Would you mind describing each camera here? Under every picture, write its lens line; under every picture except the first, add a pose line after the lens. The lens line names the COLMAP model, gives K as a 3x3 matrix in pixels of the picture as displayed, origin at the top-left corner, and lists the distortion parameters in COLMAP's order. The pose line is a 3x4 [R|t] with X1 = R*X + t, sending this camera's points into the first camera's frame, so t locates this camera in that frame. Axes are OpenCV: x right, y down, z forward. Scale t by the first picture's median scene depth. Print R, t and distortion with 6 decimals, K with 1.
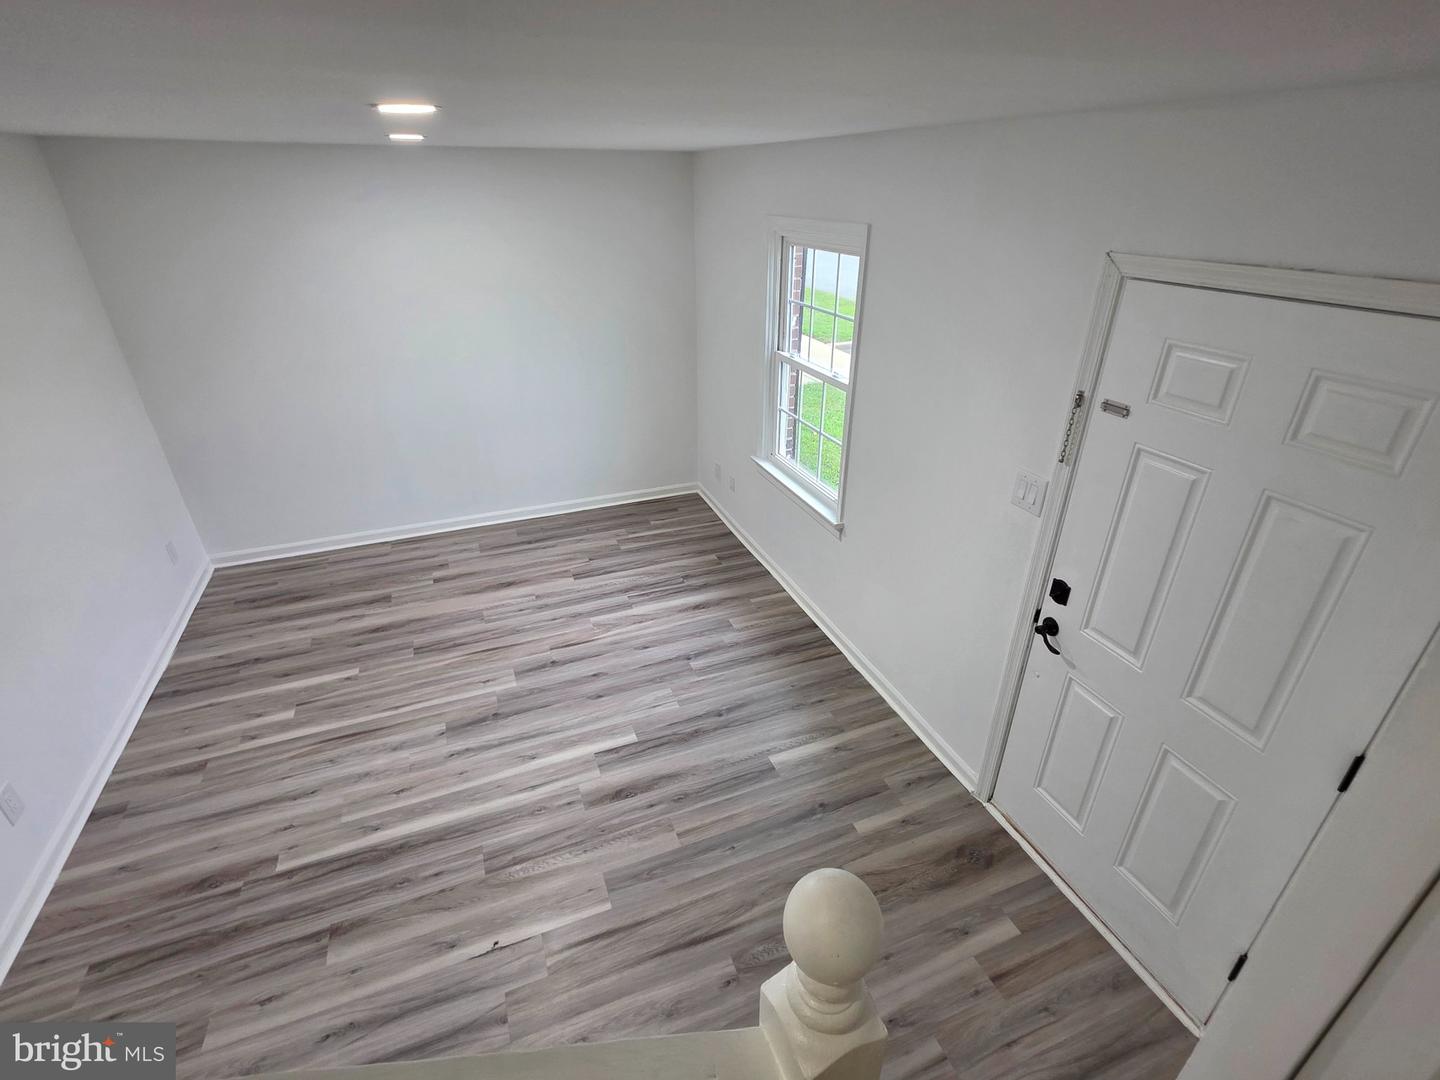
lens RADIAL K [[675.2, 0, 722.4], [0, 675.2, 537.7], [0, 0, 1]] dist [0.006188, -0.000156]
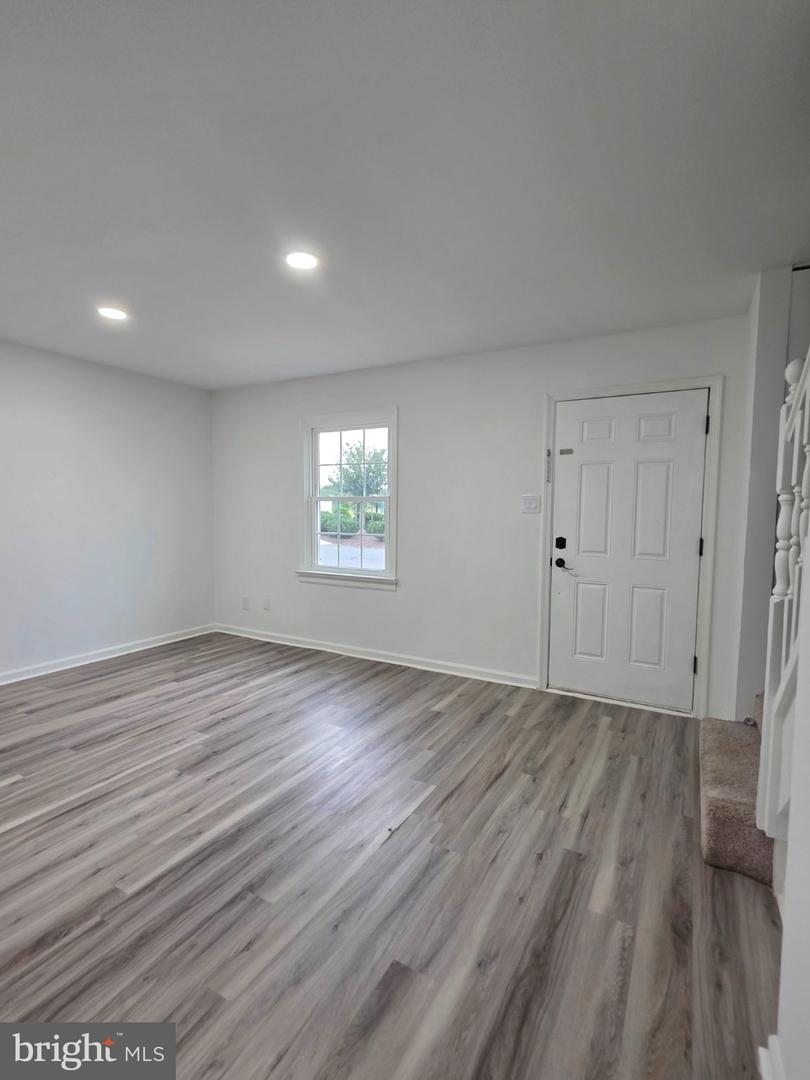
lens RADIAL K [[506.4, 0, 408.3], [0, 506.4, 546.5], [0, 0, 1]] dist [0.006188, -0.000156]
pose [[0.781233, -0.047159, 0.622456, -0.598321], [0.283952, 0.914856, -0.287071, 0.286222], [-0.555919, 0.401017, 0.728107, 0.083841]]
